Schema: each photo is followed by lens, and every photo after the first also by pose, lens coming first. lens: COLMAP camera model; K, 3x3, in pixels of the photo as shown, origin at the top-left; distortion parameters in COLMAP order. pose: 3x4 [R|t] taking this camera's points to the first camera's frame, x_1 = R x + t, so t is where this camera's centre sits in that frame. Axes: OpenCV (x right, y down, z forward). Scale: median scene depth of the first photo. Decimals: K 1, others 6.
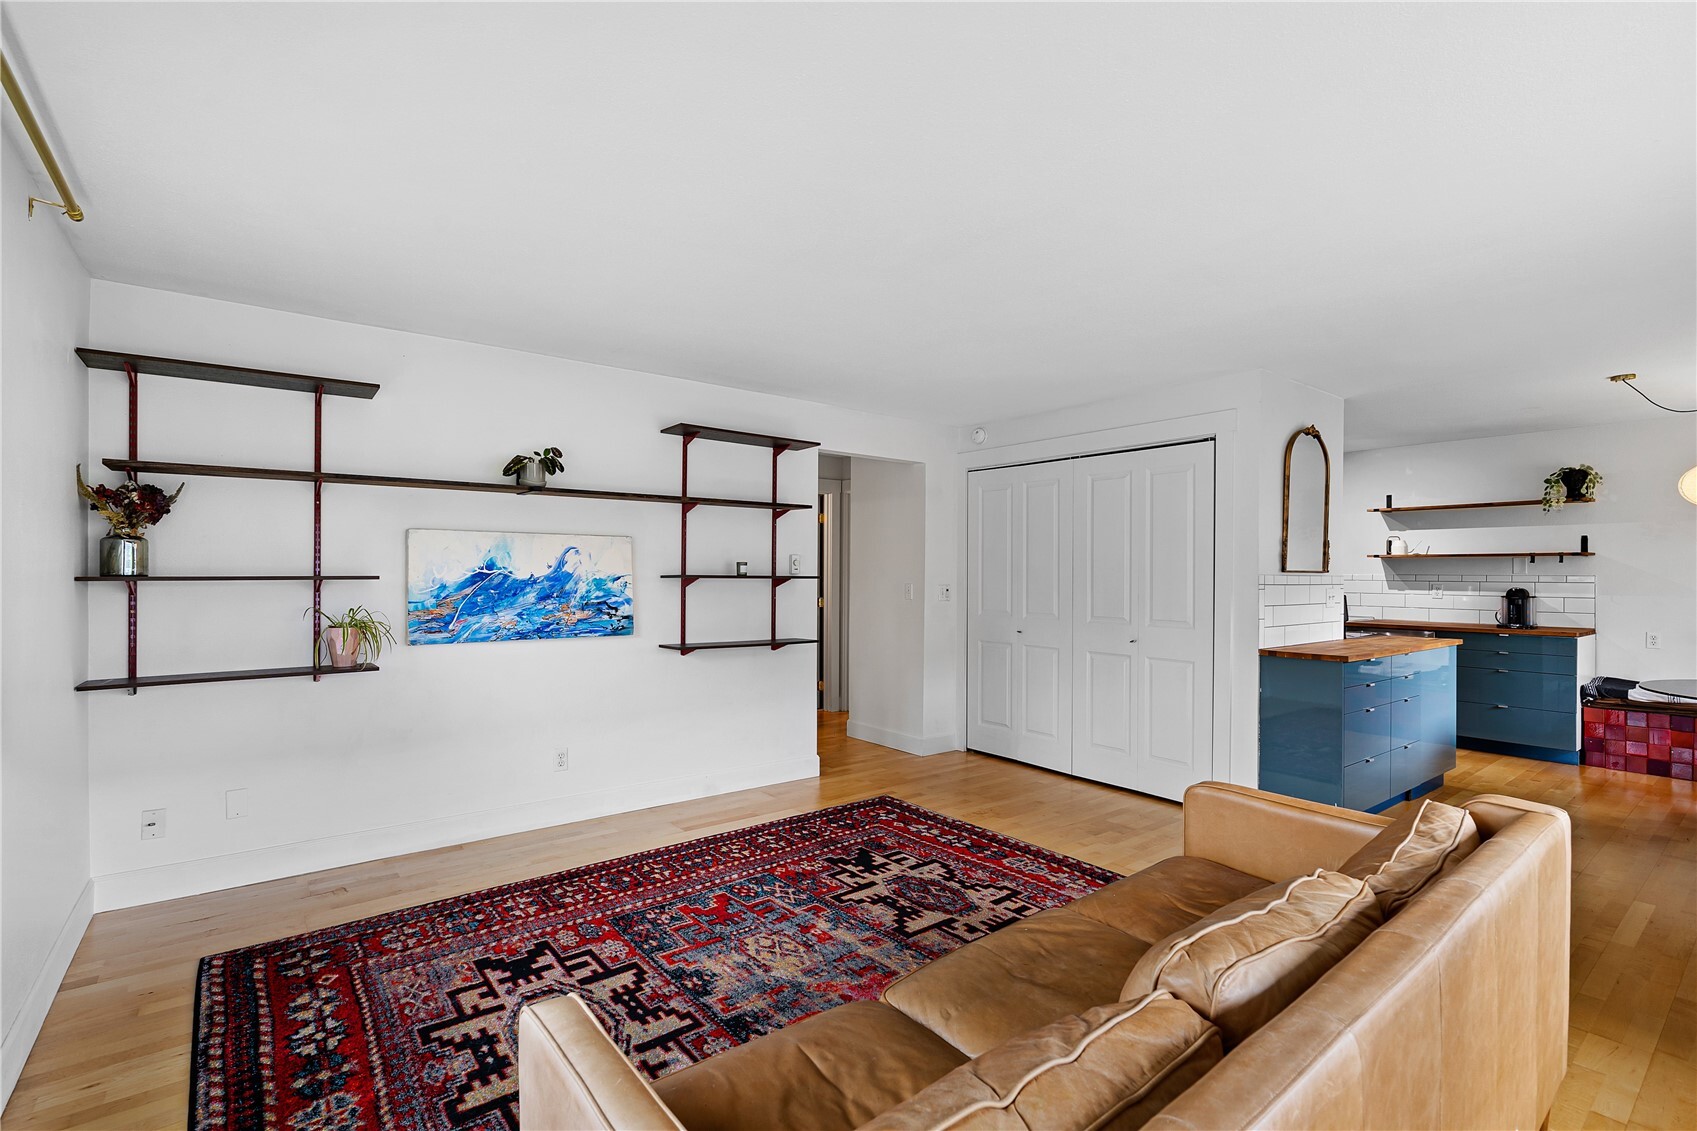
lens RADIAL K [[776.7, 0, 844.7], [0, 776.7, 571.9], [0, 0, 1]] dist [-0.007522, 0.000588]
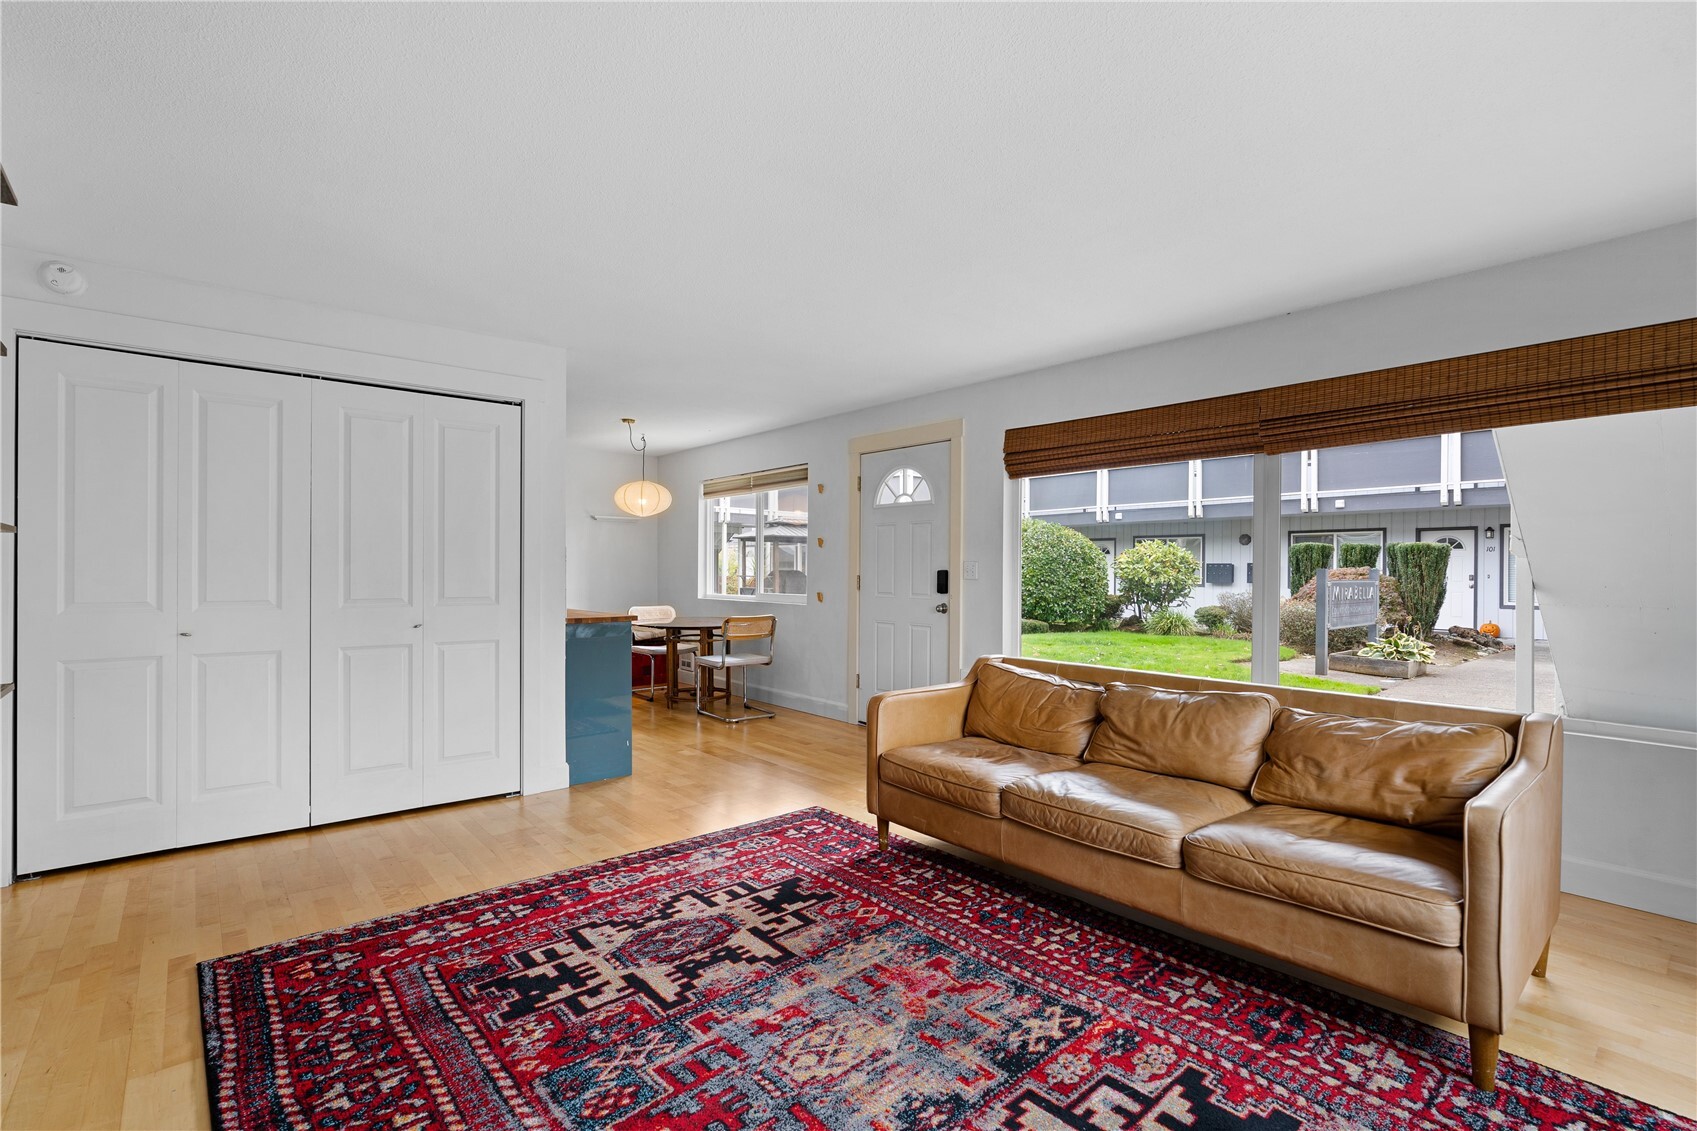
lens RADIAL K [[776.7, 0, 844.7], [0, 776.7, 571.9], [0, 0, 1]] dist [-0.007522, 0.000588]
pose [[-0.046970, -0.006215, 0.998877, -0.658443], [-0.004408, 0.999972, 0.006014, 0.036922], [-0.998887, -0.004120, -0.046996, 0.842985]]
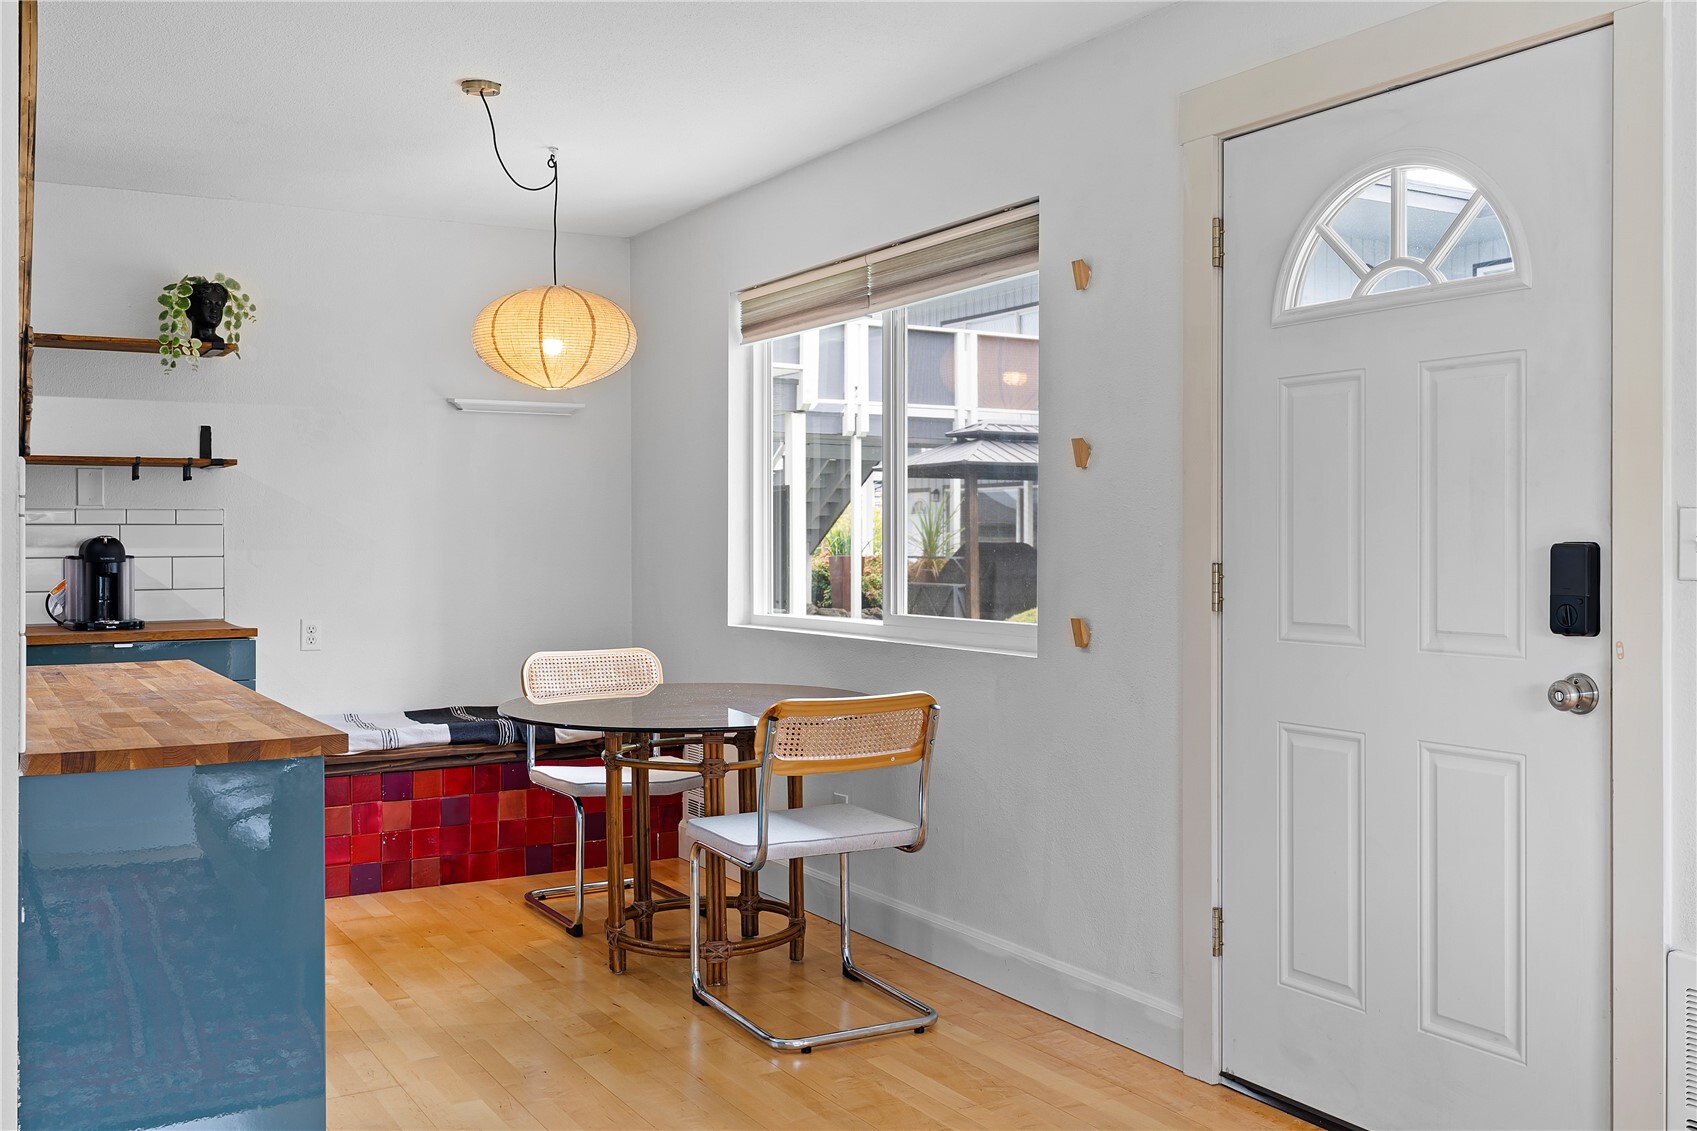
lens RADIAL K [[1568.8, 0, 847.1], [0, 1568.8, 541.5], [0, 0, 1]] dist [0.002710, 0.000588]
pose [[0.127456, -0.003825, 0.991837, 0.078679], [0.001875, 0.999992, 0.003615, 0.037704], [-0.991842, 0.001399, 0.127462, 0.837540]]
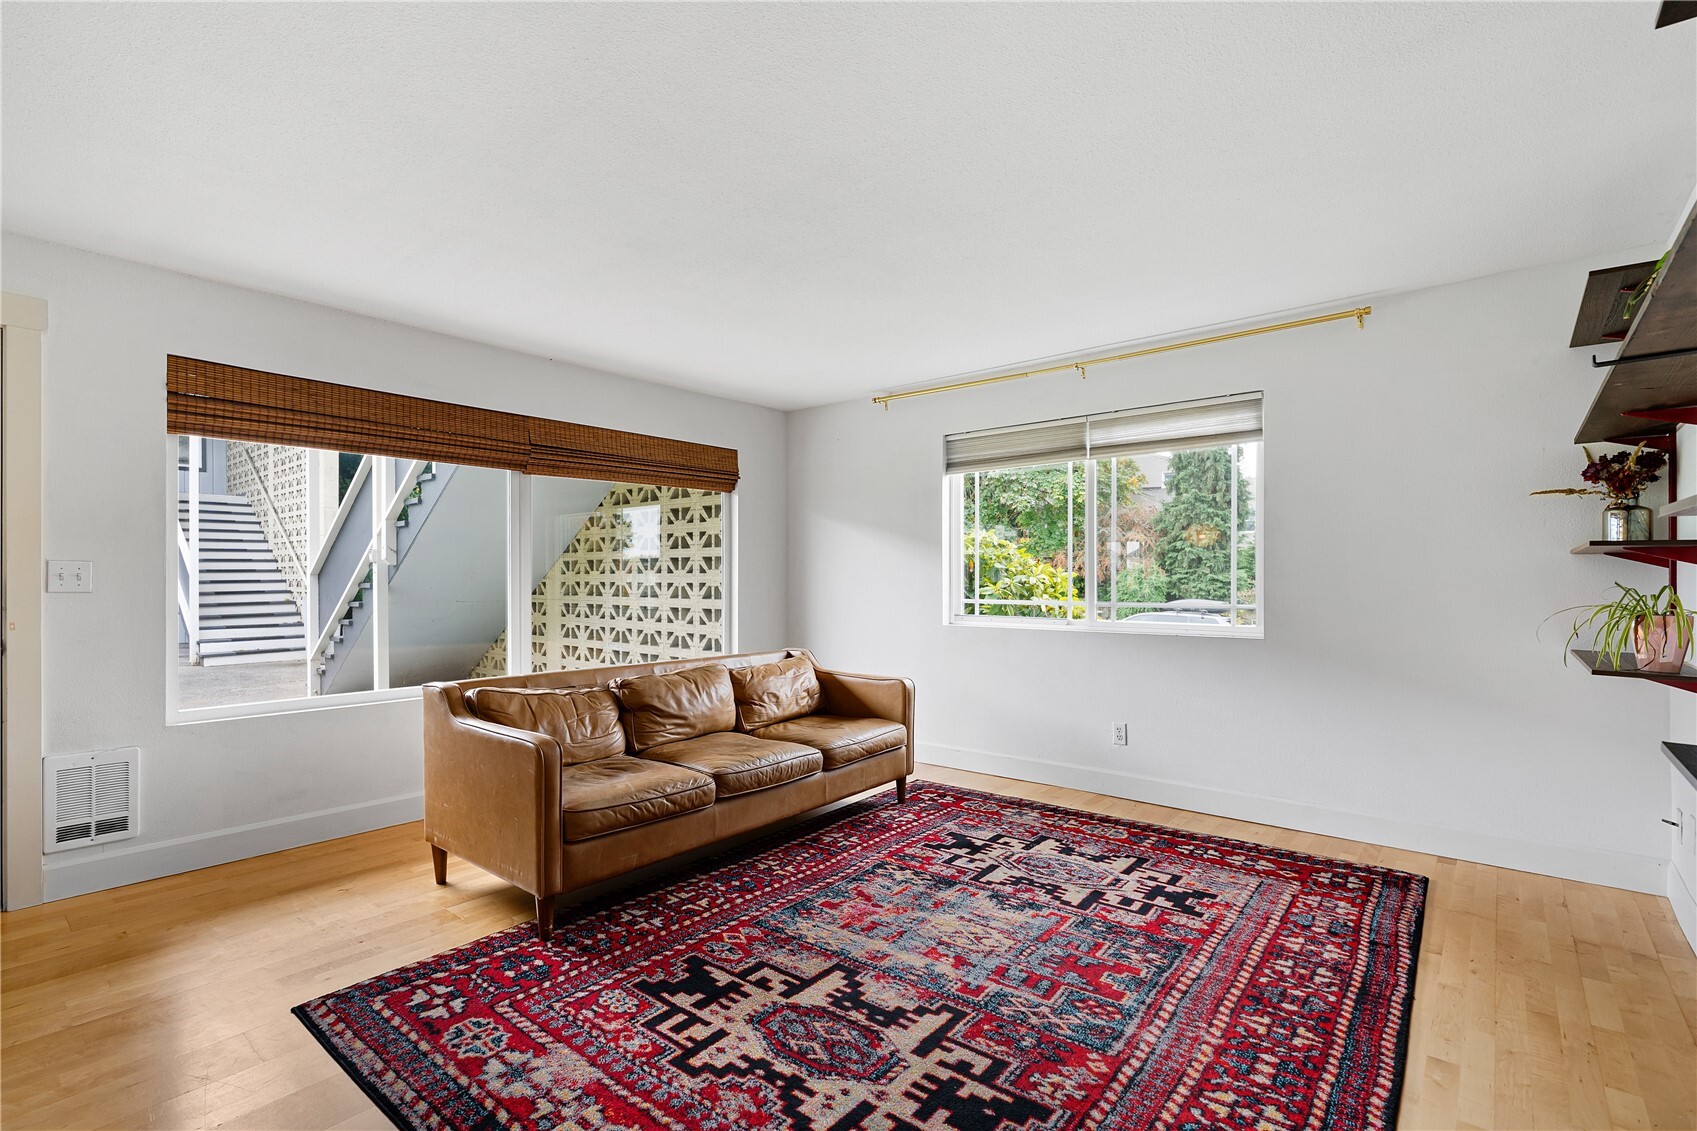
lens RADIAL K [[776.7, 0, 844.7], [0, 776.7, 571.9], [0, 0, 1]] dist [-0.007522, 0.000588]
pose [[-0.977603, -0.003892, -0.210422, 0.218302], [-0.002144, 0.999961, -0.008532, 0.041659], [0.210448, -0.007890, -0.977573, 1.567568]]
